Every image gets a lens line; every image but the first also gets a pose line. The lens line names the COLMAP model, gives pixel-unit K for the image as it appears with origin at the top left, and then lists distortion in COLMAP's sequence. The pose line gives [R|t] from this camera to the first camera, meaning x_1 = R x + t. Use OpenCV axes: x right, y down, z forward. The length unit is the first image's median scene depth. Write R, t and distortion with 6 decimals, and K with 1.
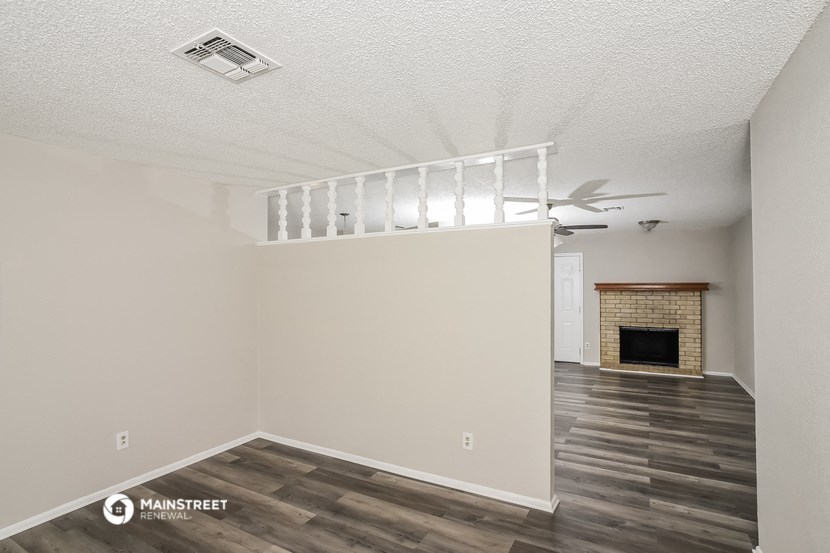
lens RADIAL K [[412.5, 0, 419.5], [0, 412.5, 284.7], [0, 0, 1]] dist [-0.015531, 0.001963]
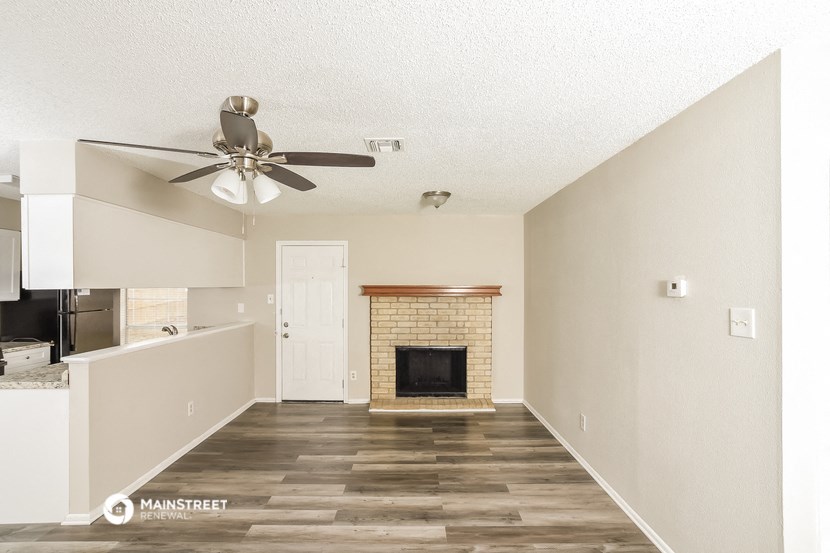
lens RADIAL K [[412.5, 0, 415.2], [0, 412.5, 282.9], [0, 0, 1]] dist [-0.015531, 0.001963]
pose [[0.877088, 0.008131, 0.480261, 0.184015], [-0.005083, 0.999958, -0.007648, -0.003082], [-0.480303, 0.004267, 0.877092, 0.380173]]
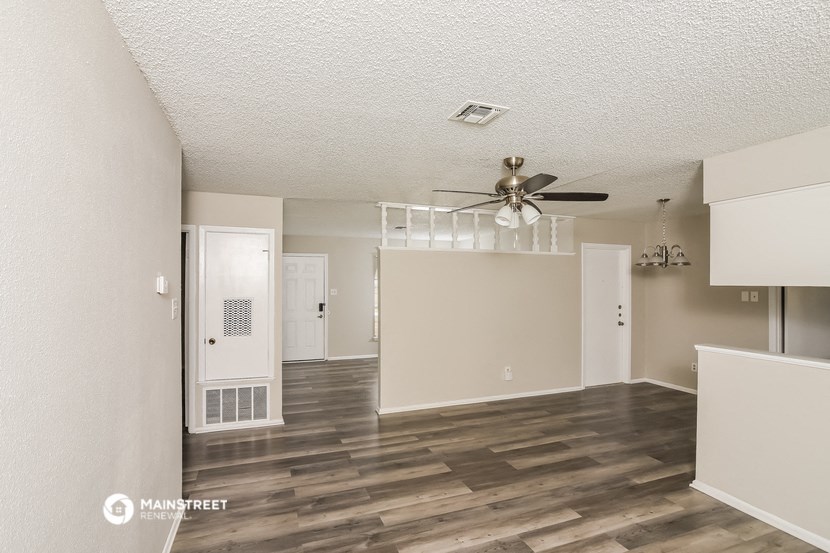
lens RADIAL K [[412.5, 0, 413.4], [0, 412.5, 281.0], [0, 0, 1]] dist [-0.015531, 0.001963]
pose [[-0.654014, 0.005099, -0.756466, 0.630092], [0.009024, 0.999959, -0.001061, -0.005895], [0.756429, -0.007520, -0.654033, 0.916941]]
